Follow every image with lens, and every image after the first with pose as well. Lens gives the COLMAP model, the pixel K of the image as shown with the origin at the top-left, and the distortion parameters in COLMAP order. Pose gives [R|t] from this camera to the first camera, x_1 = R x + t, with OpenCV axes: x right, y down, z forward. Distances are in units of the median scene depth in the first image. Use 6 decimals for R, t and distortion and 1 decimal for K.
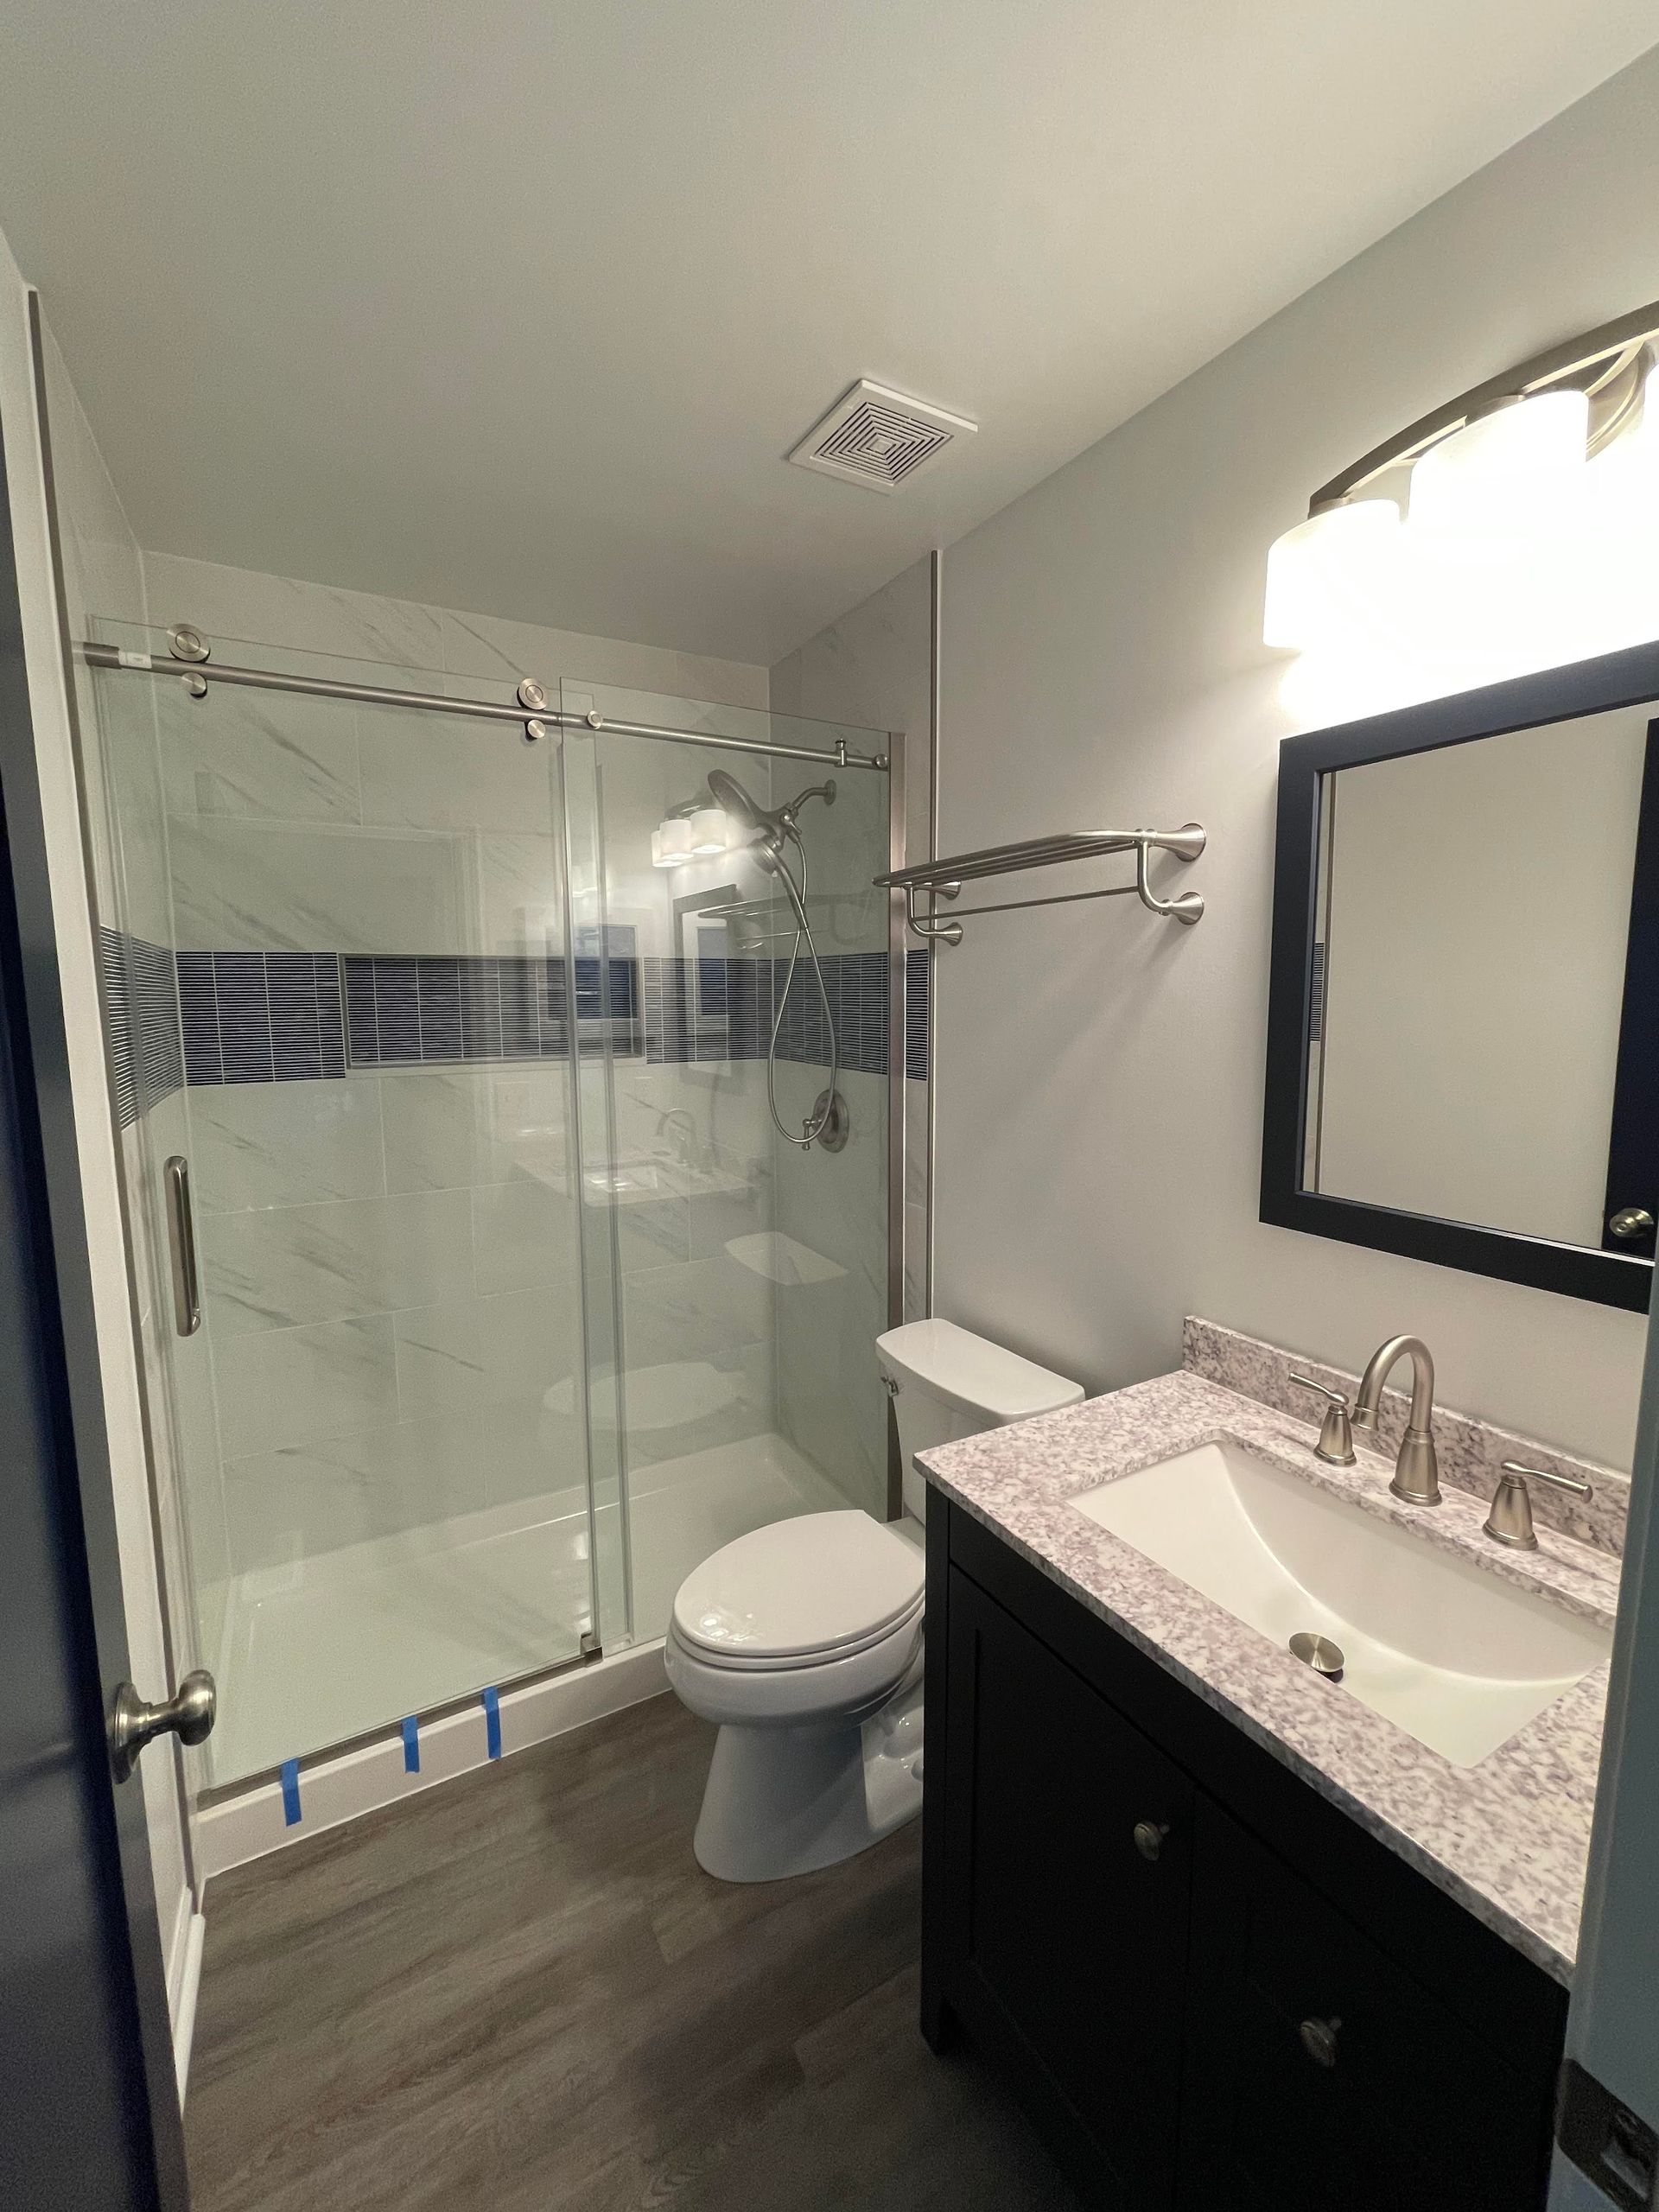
lens RADIAL K [[889.1, 0, 821.5], [0, 889.1, 1088.2], [0, 0, 1]] dist [0.000372, 0.000137]
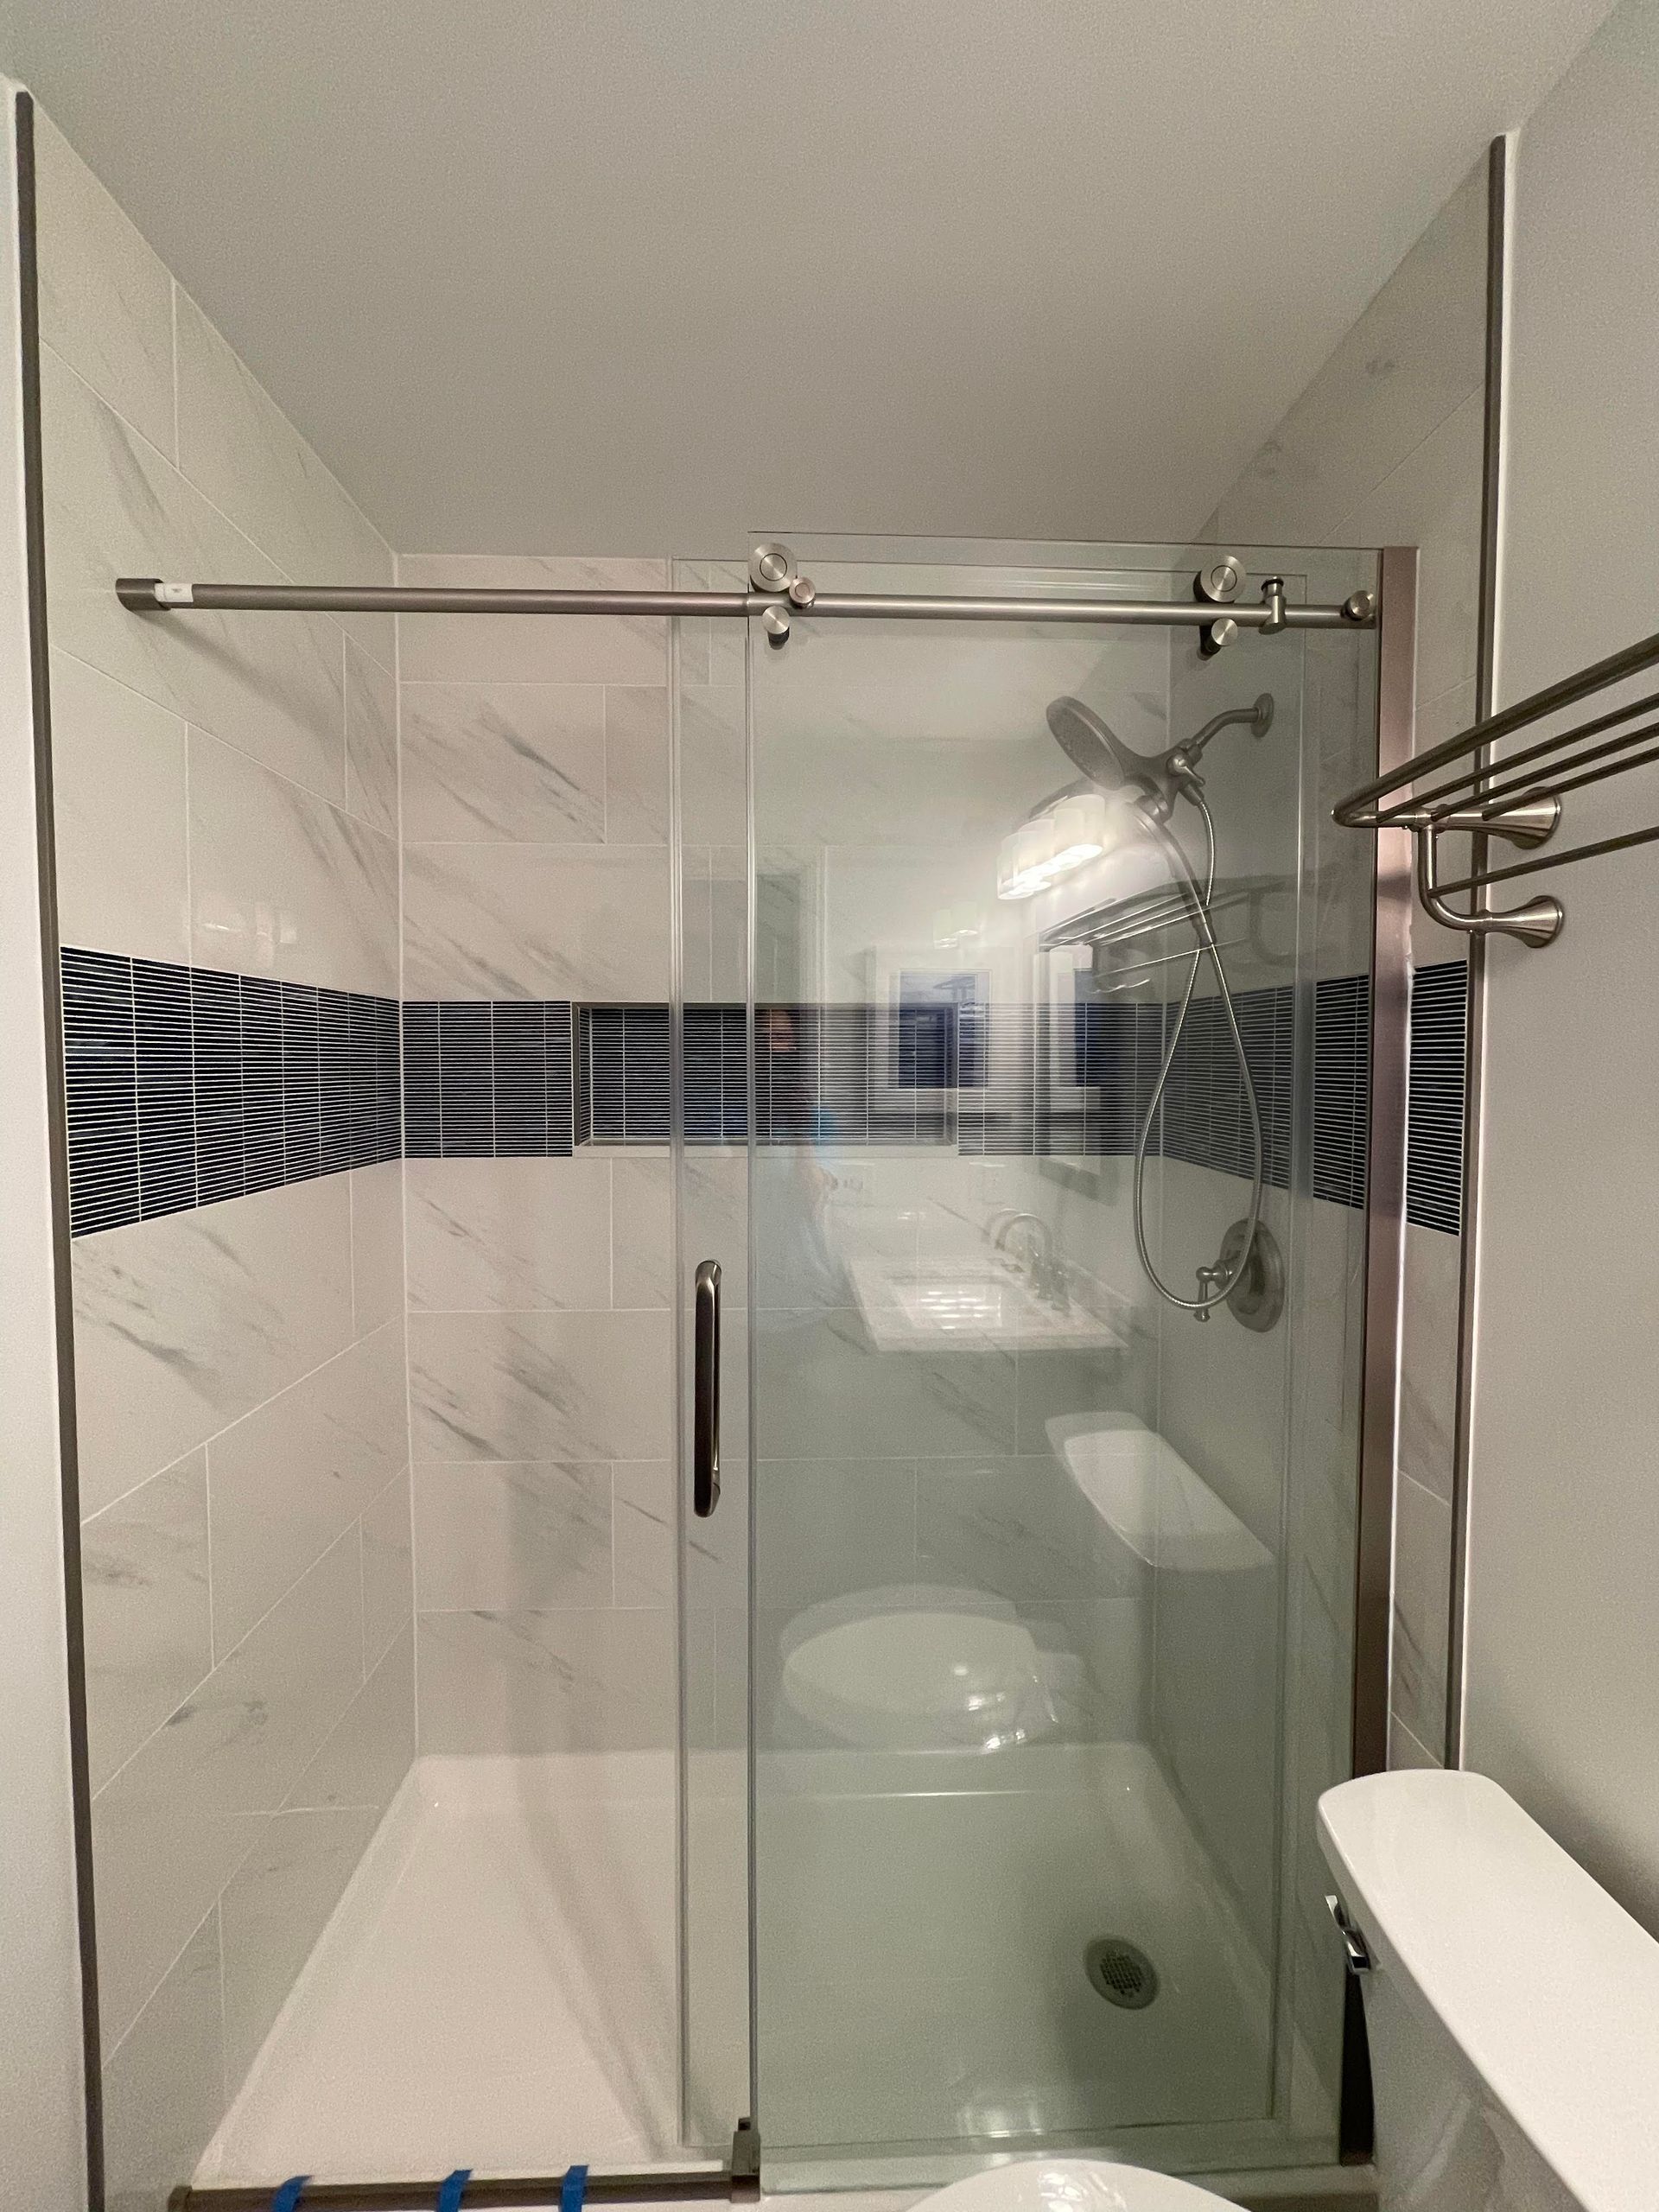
lens RADIAL K [[890.3, 0, 823.8], [0, 890.3, 1091.8], [0, 0, 1]] dist [-0.012818, 0.007702]
pose [[0.882835, 0.022735, -0.469133, 0.039226], [-0.056891, 0.996650, -0.058761, -0.037082], [0.466225, 0.078566, 0.881171, 0.418335]]
